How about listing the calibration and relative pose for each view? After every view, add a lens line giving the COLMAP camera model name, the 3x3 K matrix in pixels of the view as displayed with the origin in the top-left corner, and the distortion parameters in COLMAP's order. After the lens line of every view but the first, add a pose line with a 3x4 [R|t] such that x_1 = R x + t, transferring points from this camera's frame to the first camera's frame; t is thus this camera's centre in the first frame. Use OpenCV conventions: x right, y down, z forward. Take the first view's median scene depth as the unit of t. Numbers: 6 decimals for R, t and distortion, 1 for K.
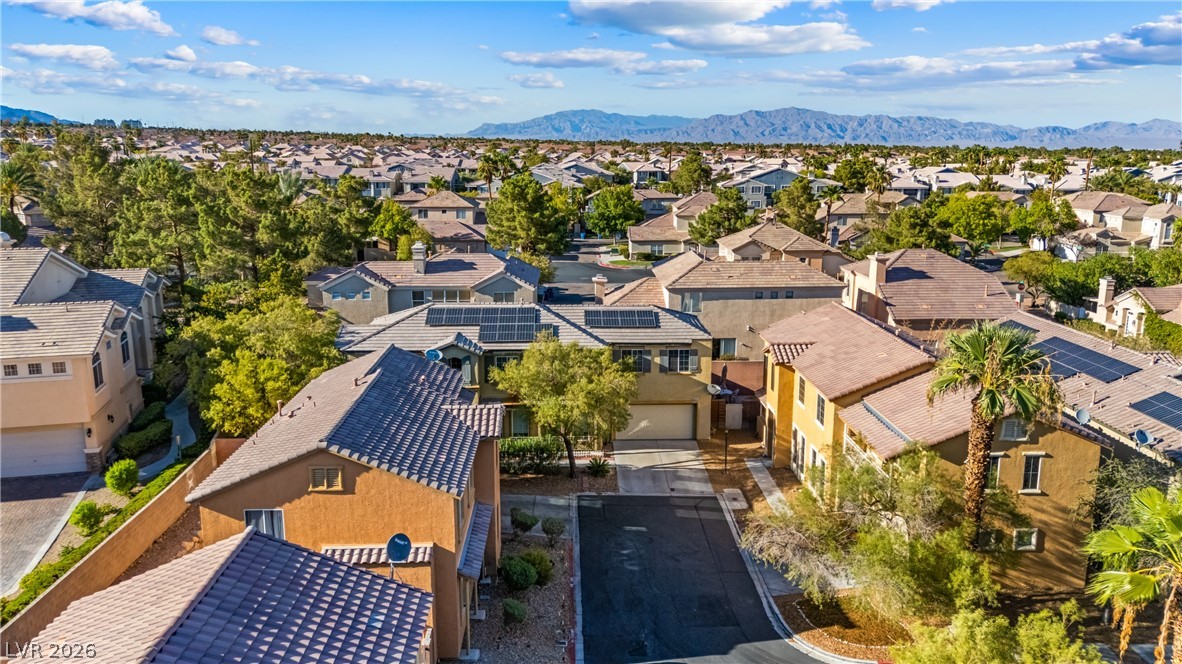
lens RADIAL K [[855.7, 0, 591.0], [0, 855.7, 332.0], [0, 0, 1]] dist [0.127909, -0.192112]
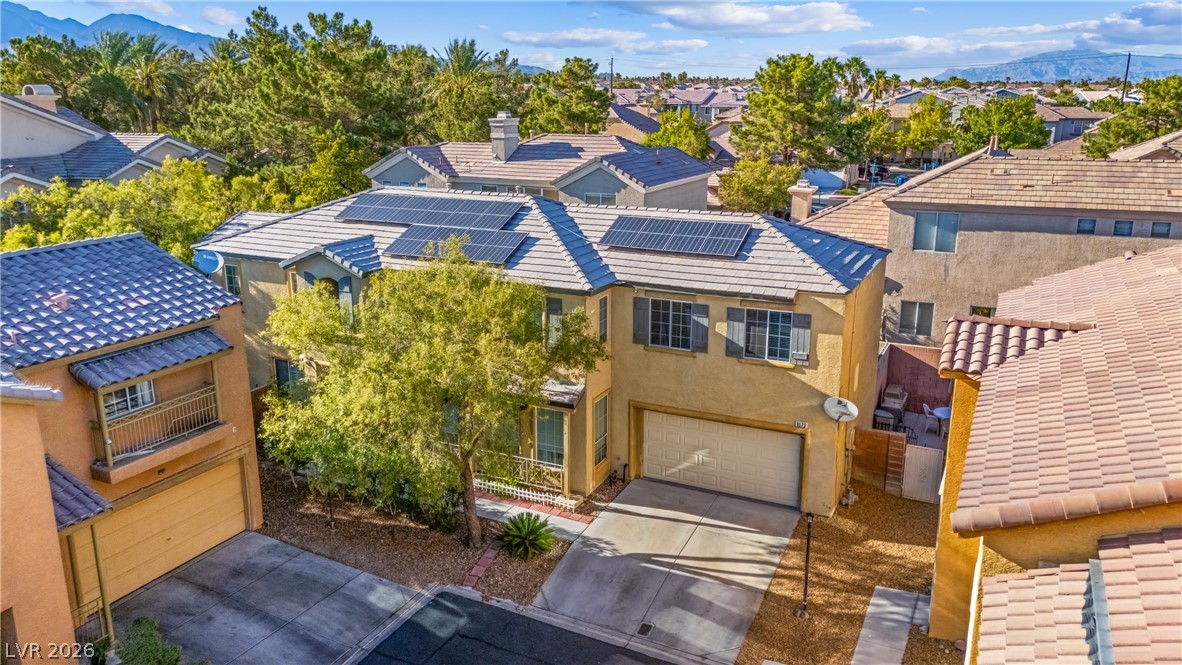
lens RADIAL K [[876.0, 0, 591.0], [0, 876.0, 332.5], [0, 0, 1]] dist [0.098865, -0.134313]
pose [[0.887980, 0.119682, -0.444036, 0.224601], [-0.095301, 0.992472, 0.076921, 0.005249], [0.449900, -0.025987, 0.892701, 0.541176]]
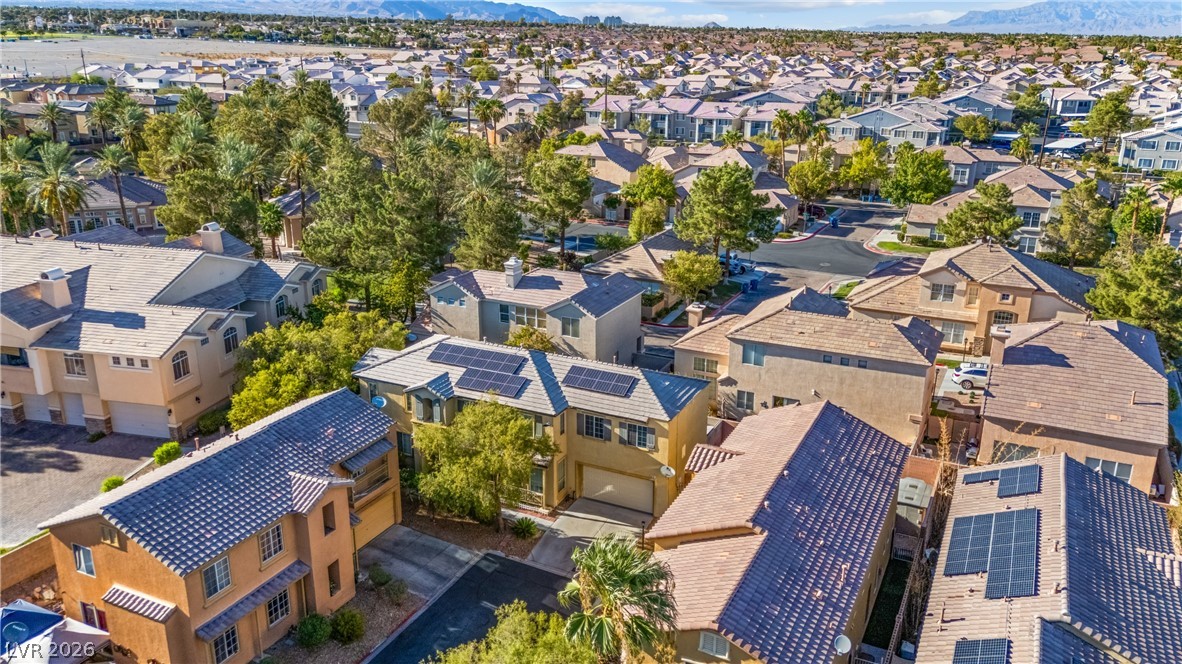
lens RADIAL K [[876.0, 0, 591.0], [0, 876.0, 332.0], [0, 0, 1]] dist [0.098865, -0.134313]
pose [[0.885507, 0.146432, -0.440947, 0.476695], [-0.101264, 0.987048, 0.124425, -0.201128], [0.453456, -0.065527, 0.888867, 0.096085]]
